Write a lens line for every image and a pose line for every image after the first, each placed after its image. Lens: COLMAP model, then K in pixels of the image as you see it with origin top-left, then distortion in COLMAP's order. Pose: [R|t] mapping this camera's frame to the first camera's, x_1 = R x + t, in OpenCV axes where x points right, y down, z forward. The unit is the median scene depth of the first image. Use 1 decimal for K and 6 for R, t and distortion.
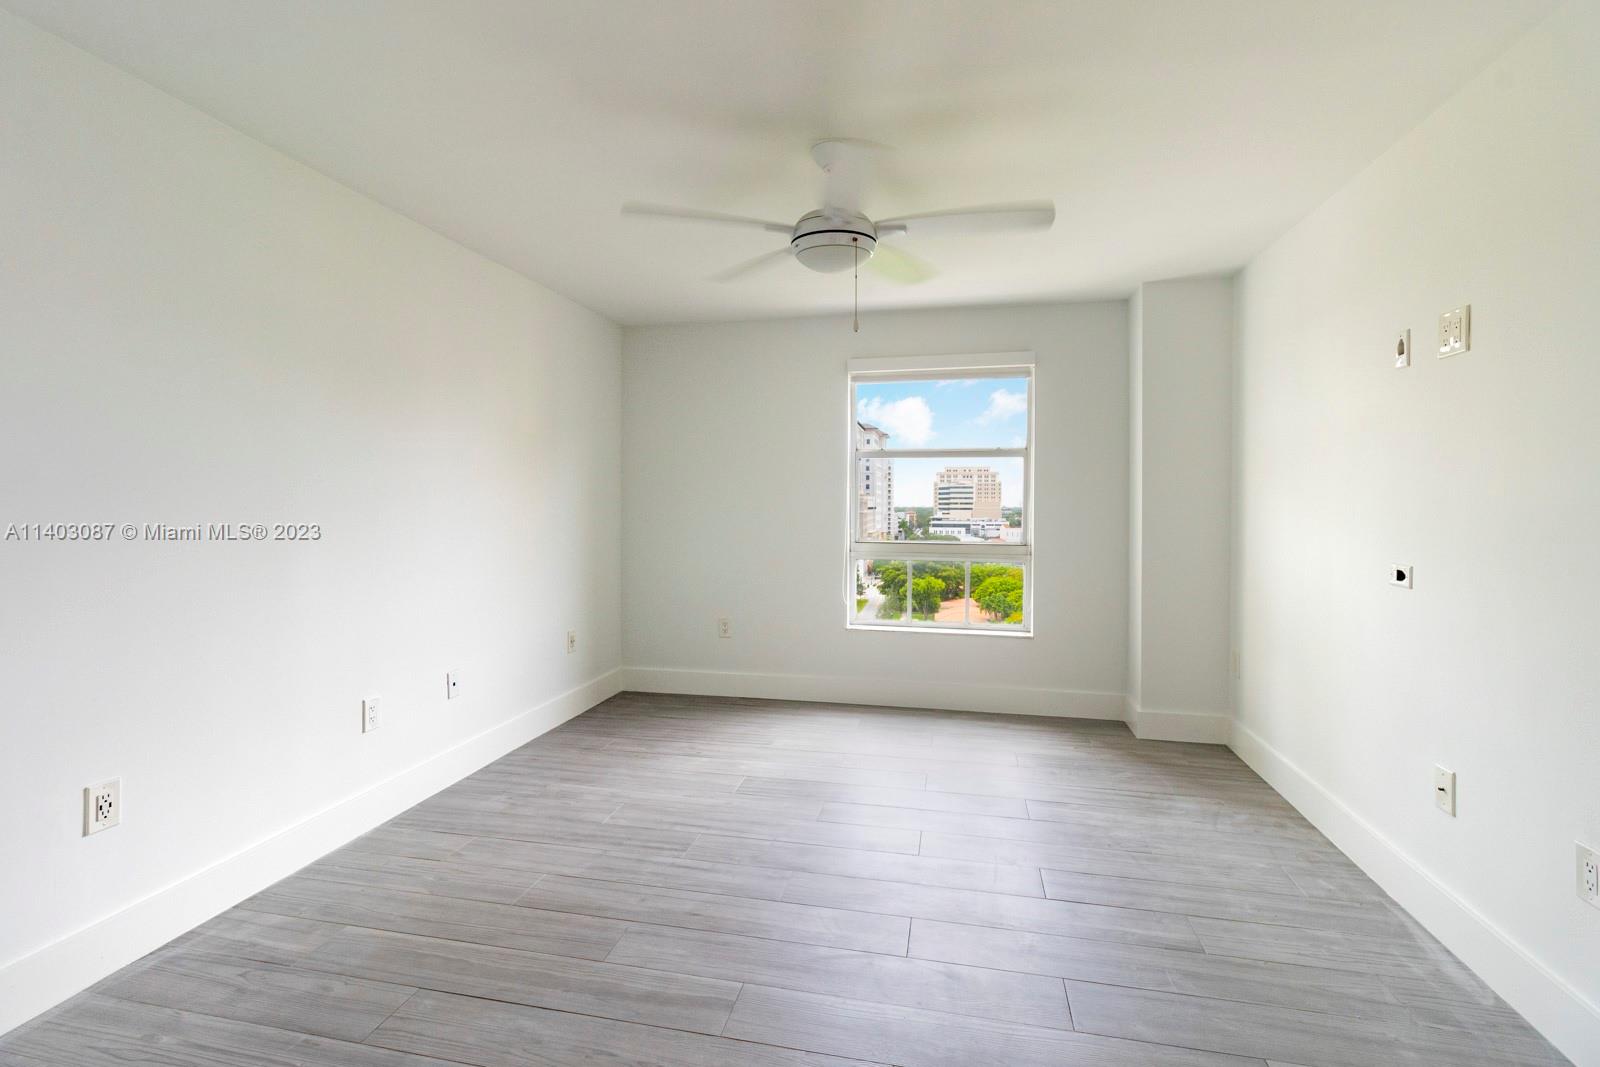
lens RADIAL K [[748.3, 0, 796.4], [0, 748.3, 505.1], [0, 0, 1]] dist [0.000670, 0.000040]
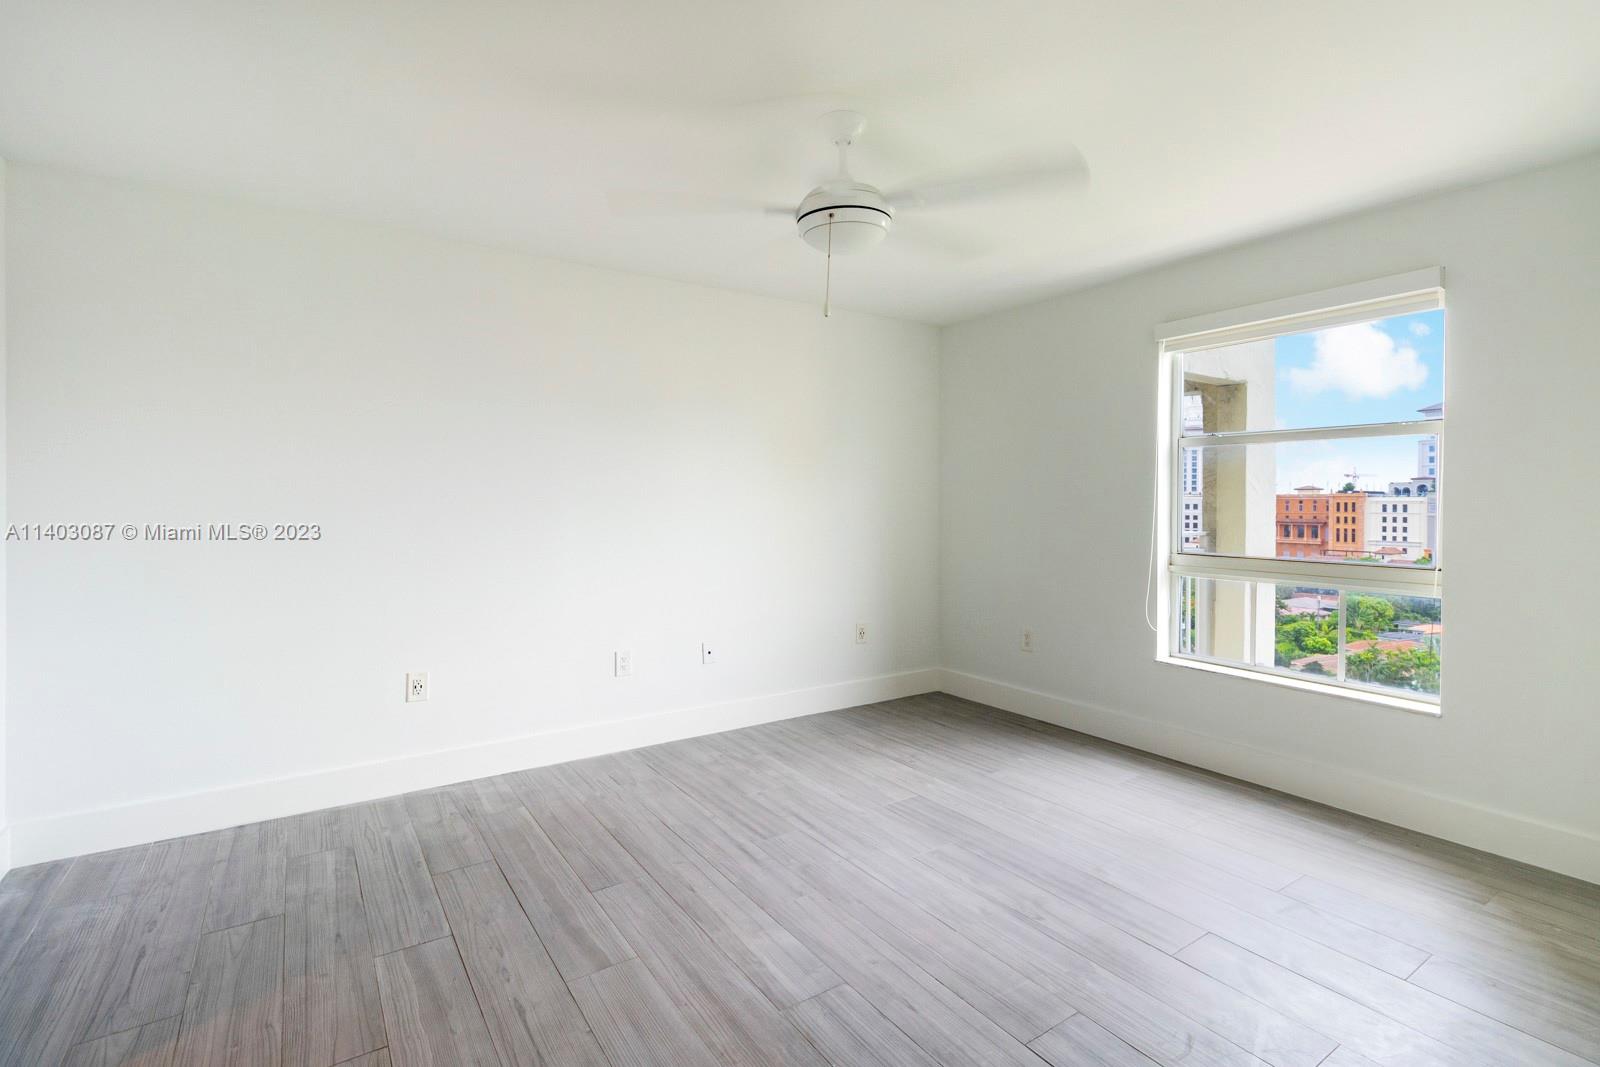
lens RADIAL K [[742.2, 0, 799.1], [0, 742.2, 484.0], [0, 0, 1]] dist [0.000893, -0.000533]
pose [[0.727161, -0.017127, -0.686253, 0.547780], [-0.001659, 0.999642, -0.026706, -0.002939], [0.686464, 0.020558, 0.726873, 0.247776]]
